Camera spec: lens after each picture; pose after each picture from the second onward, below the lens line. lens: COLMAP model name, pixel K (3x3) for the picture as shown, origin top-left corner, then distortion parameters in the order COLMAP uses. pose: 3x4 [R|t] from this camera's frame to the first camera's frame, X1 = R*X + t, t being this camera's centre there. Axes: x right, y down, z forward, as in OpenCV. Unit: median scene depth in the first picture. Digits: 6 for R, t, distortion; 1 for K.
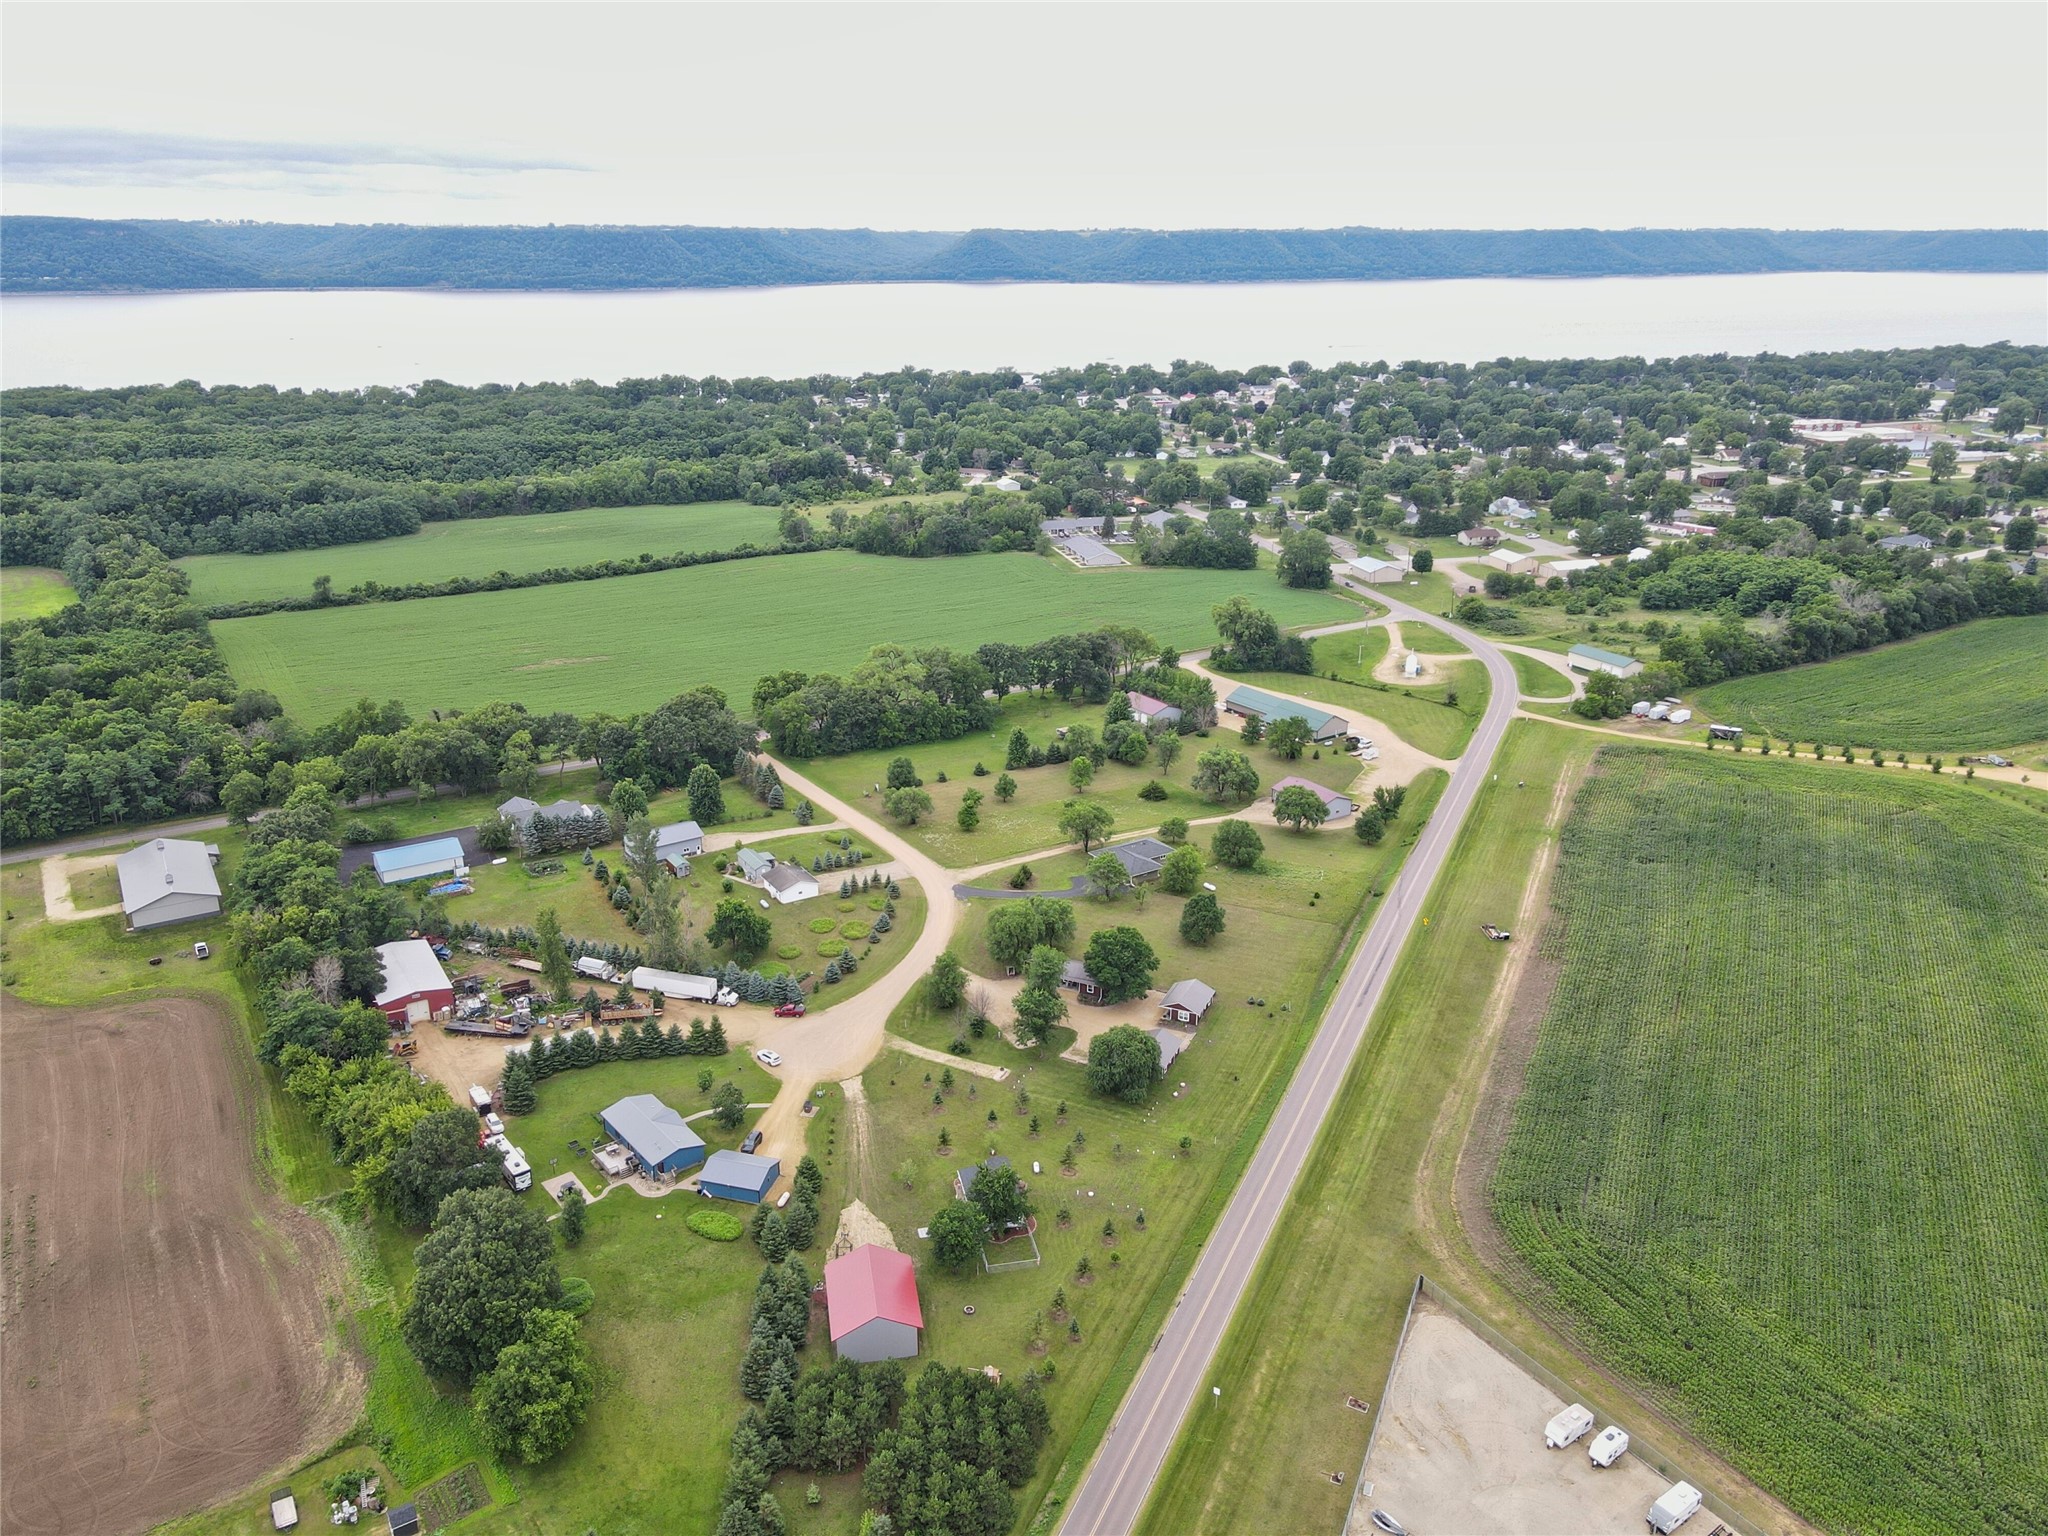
lens RADIAL K [[1502.1, 0, 1027.2], [0, 1502.1, 783.5], [0, 0, 1]] dist [0.008077, 0.023681]
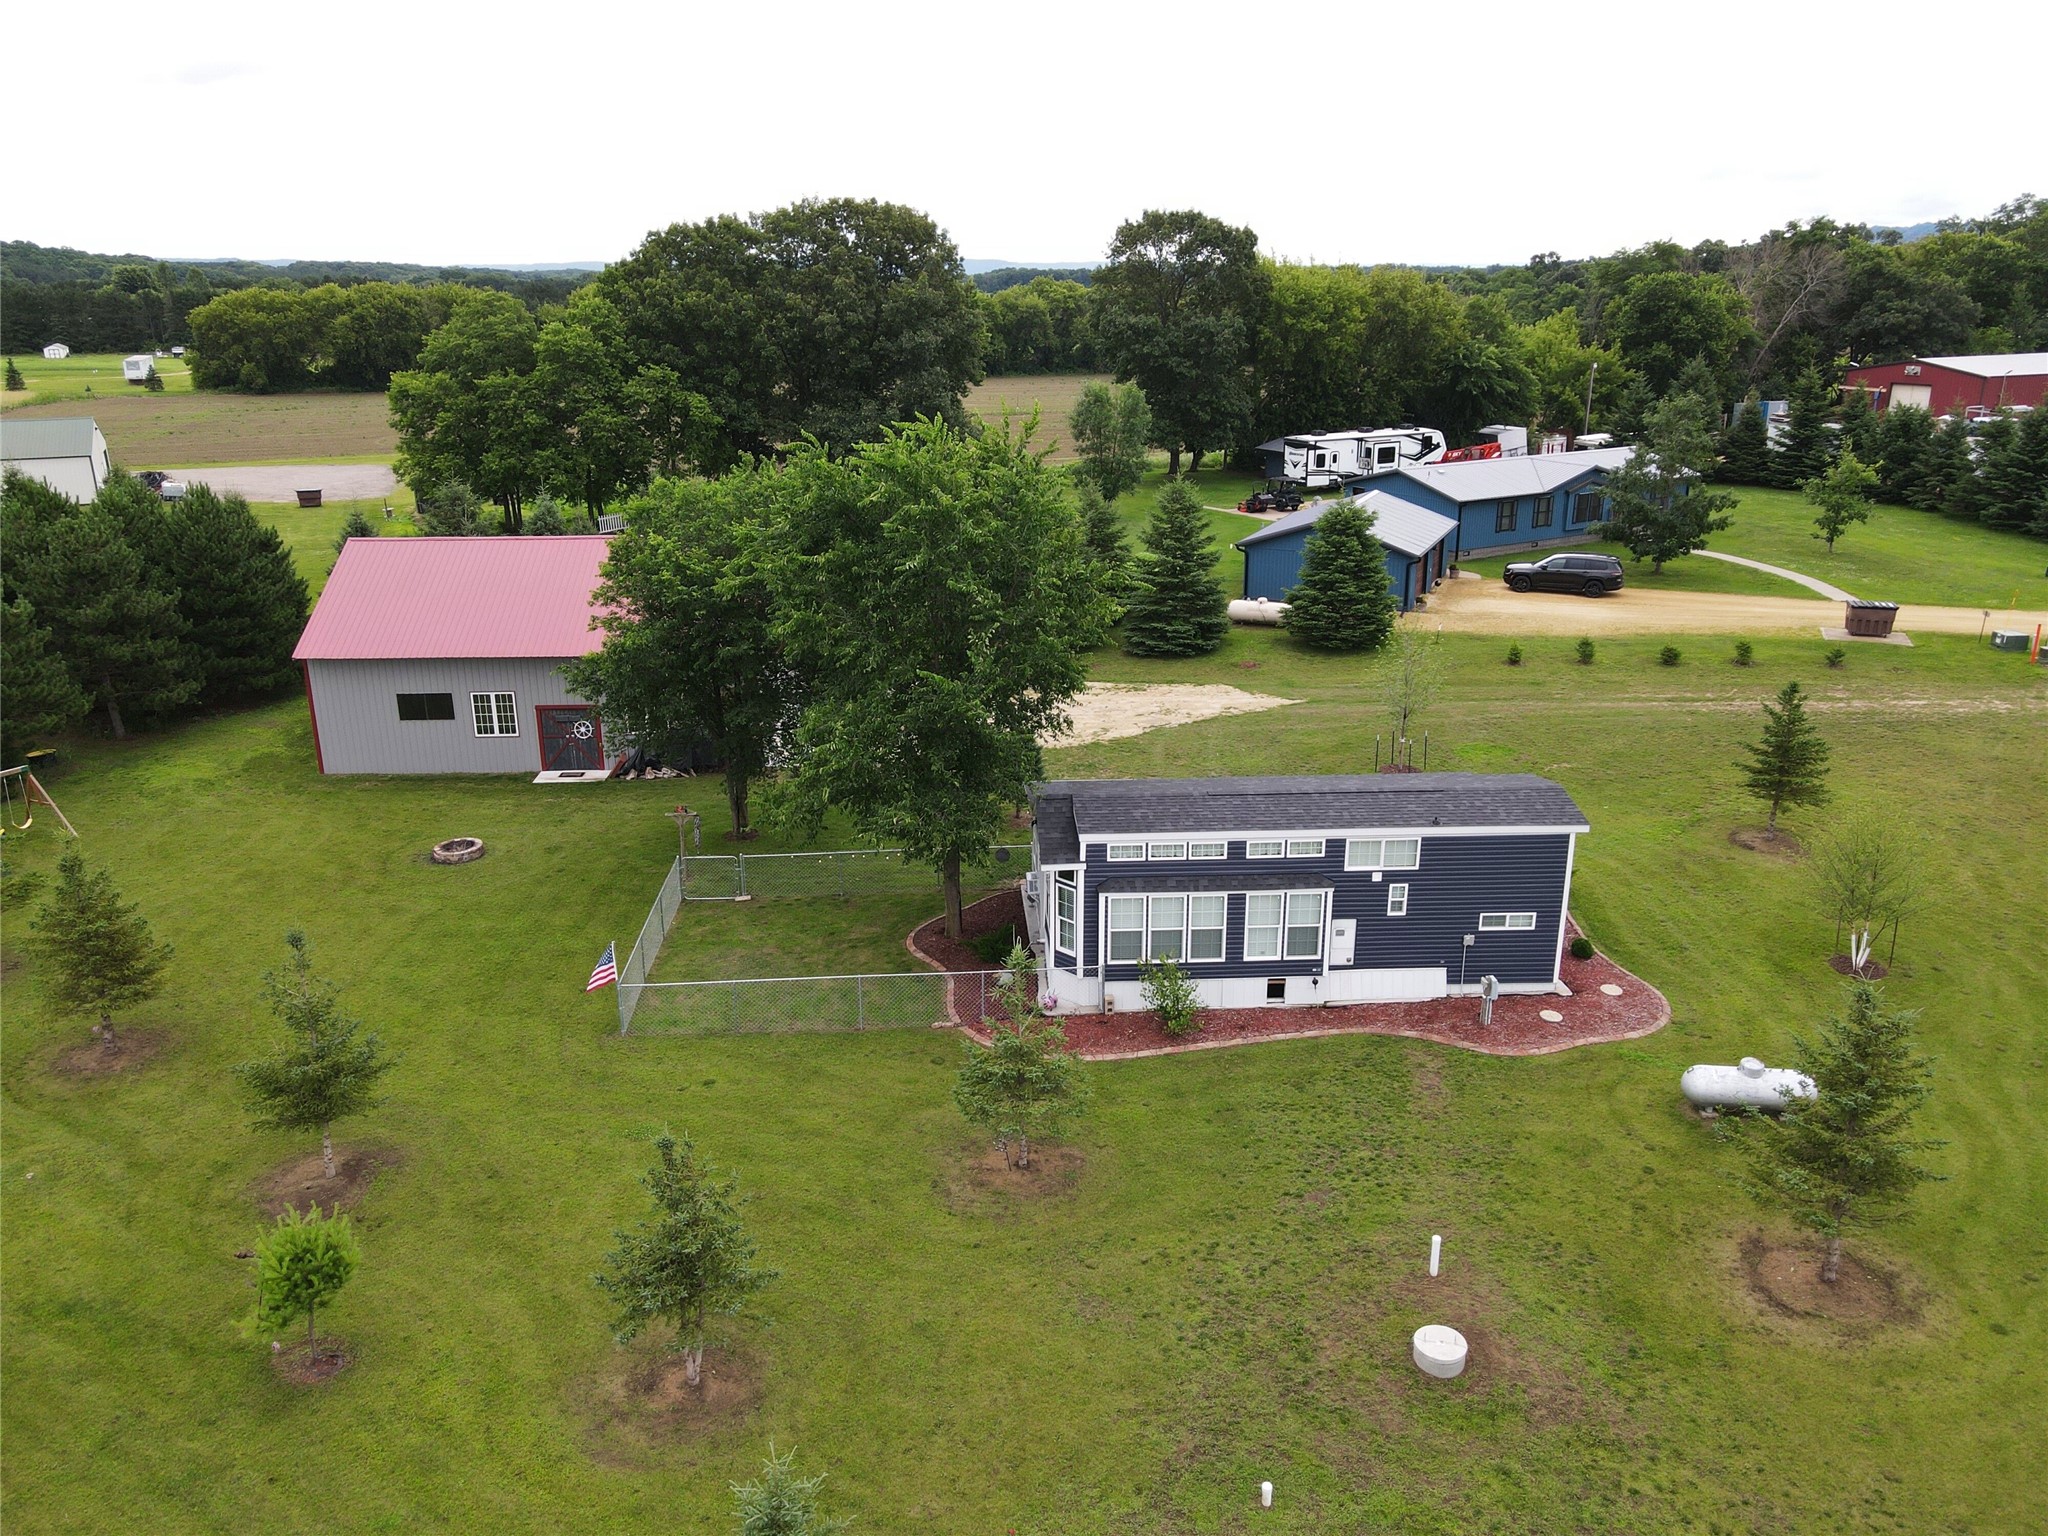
lens RADIAL K [[1502.1, 0, 1013.7], [0, 1502.1, 764.8], [0, 0, 1]] dist [0.008077, 0.023681]
pose [[-0.173705, 0.287869, -0.941784, 0.079081], [-0.337667, 0.880940, 0.331551, 0.135697], [0.925099, 0.375602, -0.055820, 0.600621]]
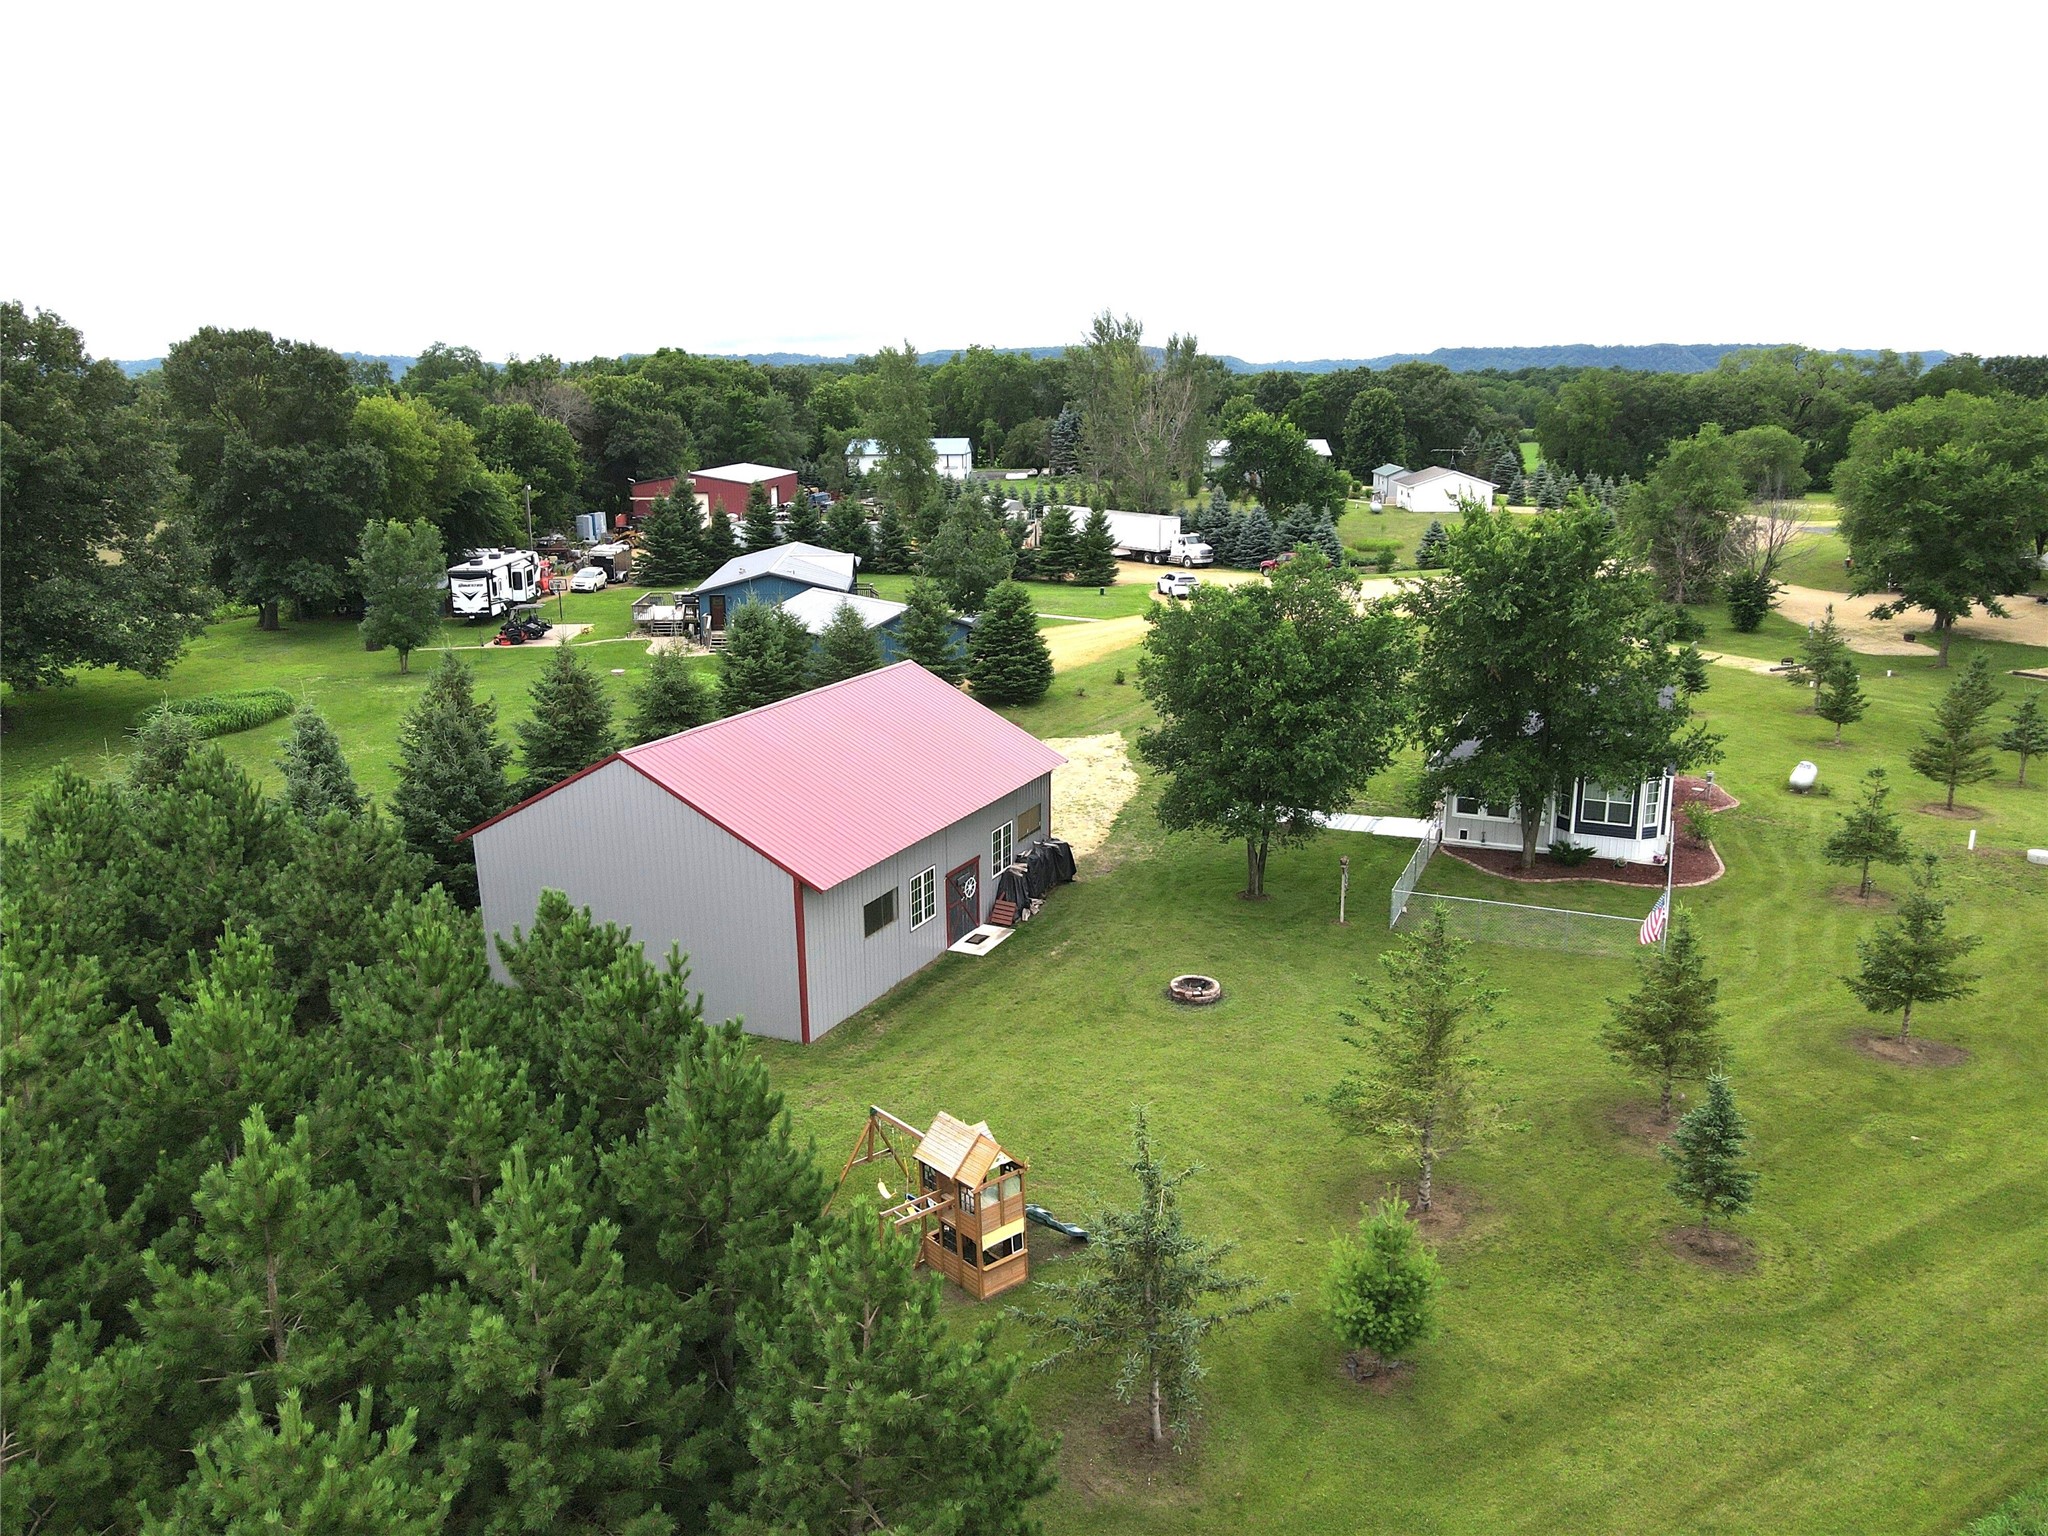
lens RADIAL K [[1502.1, 0, 1004.5], [0, 1502.1, 780.3], [0, 0, 1]] dist [0.008077, 0.023681]
pose [[0.800340, 0.121274, -0.587153, 0.029057], [-0.184901, 0.981519, -0.049307, 0.188065], [0.570323, 0.148027, 0.807973, 0.458578]]
